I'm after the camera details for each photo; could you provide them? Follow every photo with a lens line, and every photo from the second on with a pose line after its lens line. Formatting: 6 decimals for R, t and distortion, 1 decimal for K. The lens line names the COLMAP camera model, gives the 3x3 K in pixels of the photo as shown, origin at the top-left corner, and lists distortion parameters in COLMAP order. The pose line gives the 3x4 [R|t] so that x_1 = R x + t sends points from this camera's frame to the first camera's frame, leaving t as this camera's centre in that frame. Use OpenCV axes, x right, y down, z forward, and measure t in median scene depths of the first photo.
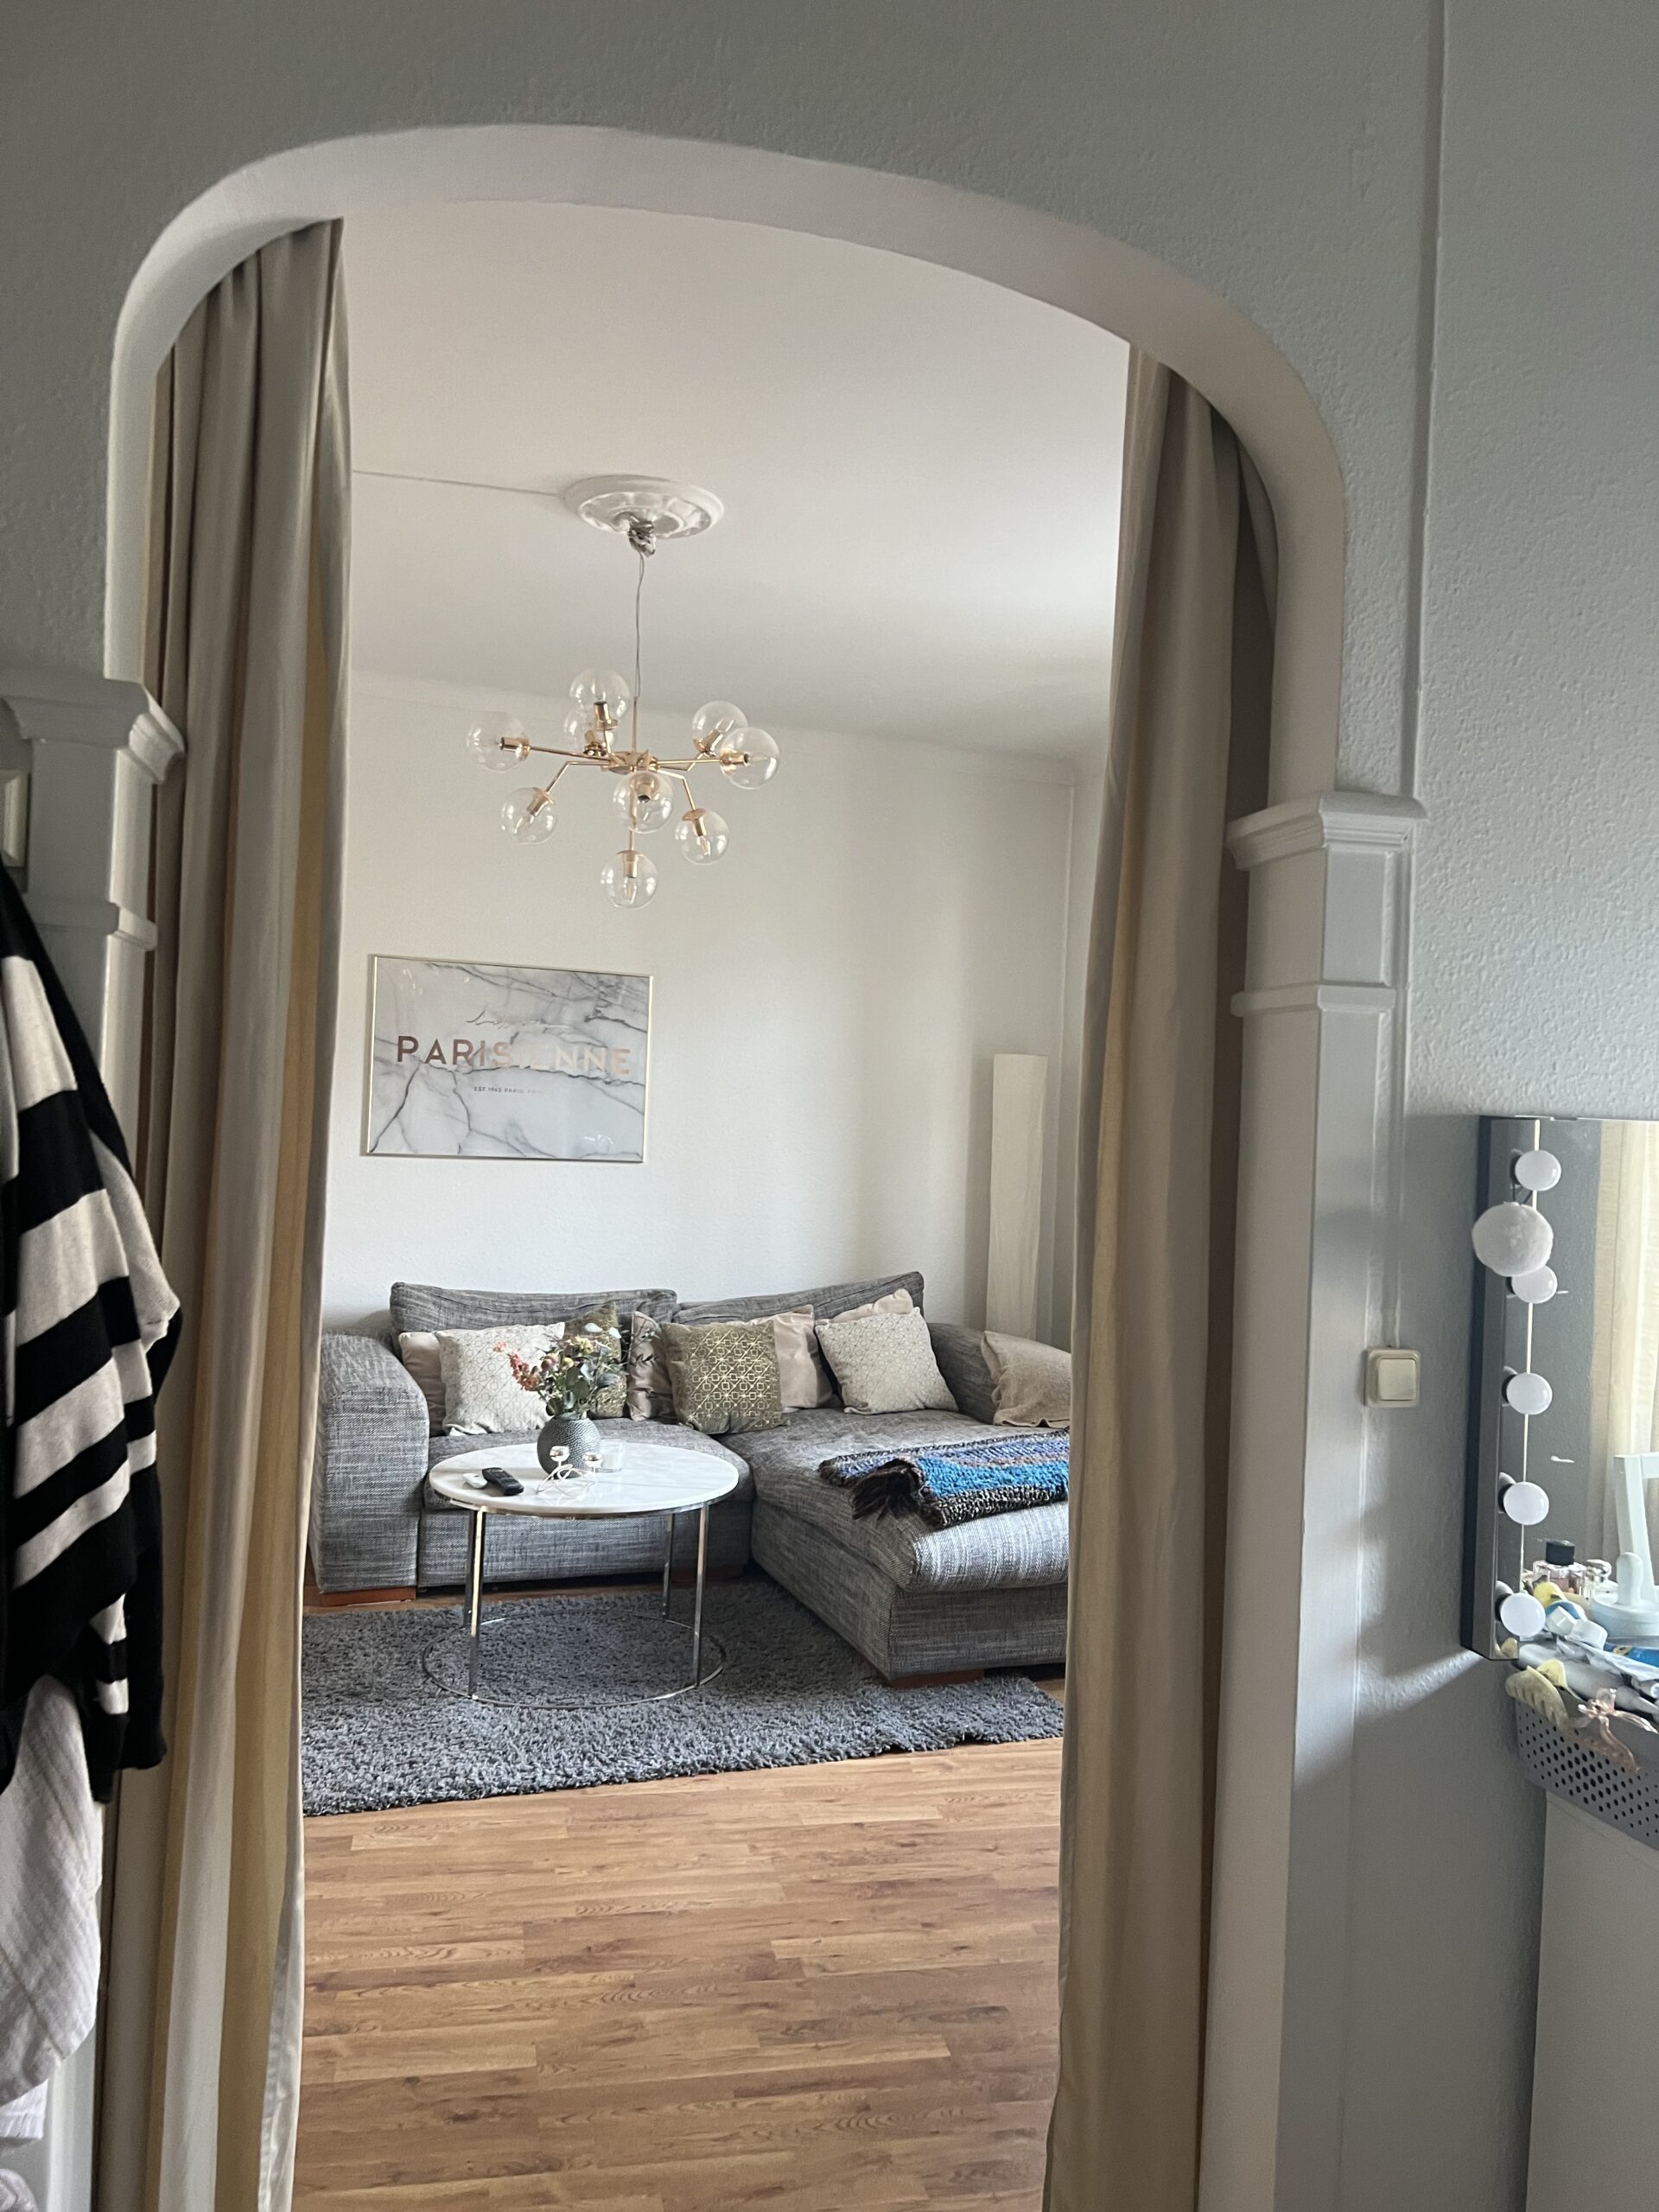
lens RADIAL K [[1670.2, 0, 831.4], [0, 1670.2, 1101.1], [0, 0, 1]] dist [0.056073, -0.039917]
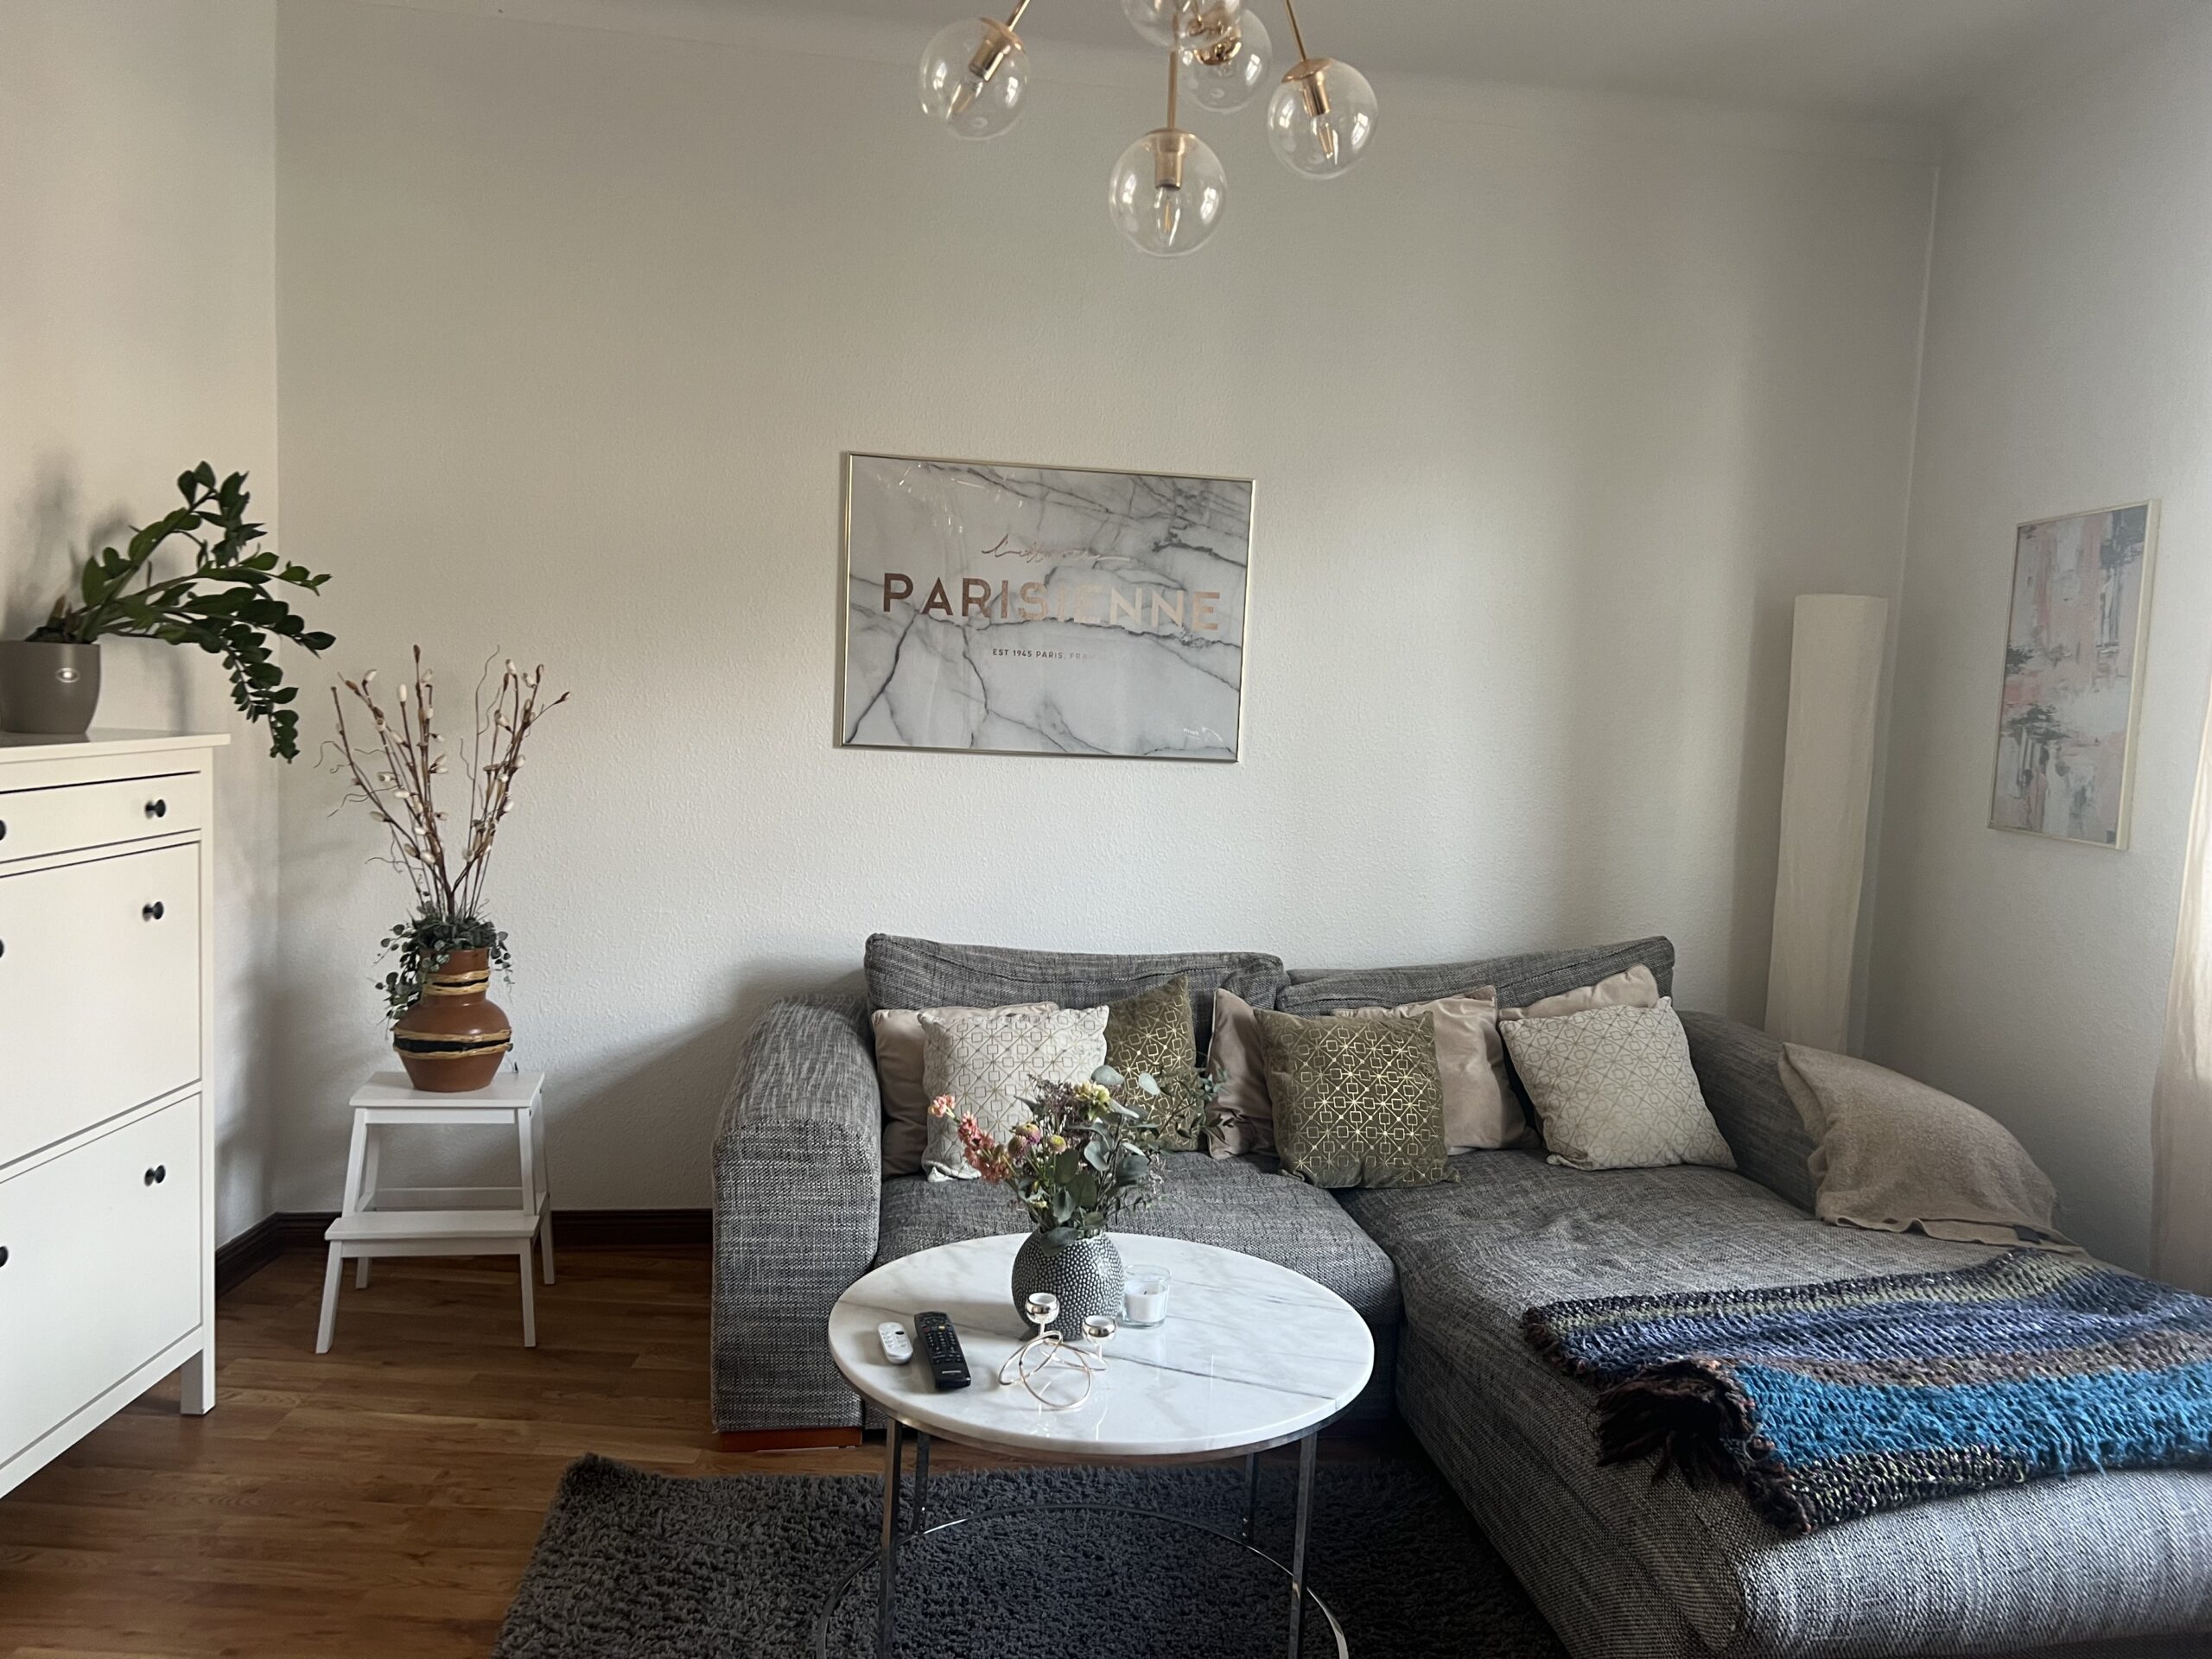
lens RADIAL K [[1670.2, 0, 1086.5], [0, 1670.2, 829.5], [0, 0, 1]] dist [0.056073, -0.039917]
pose [[0.973772, 0.021768, -0.226481, -0.020797], [-0.001867, 0.996144, 0.087713, 0.005486], [0.227517, -0.084990, 0.970058, 0.361105]]
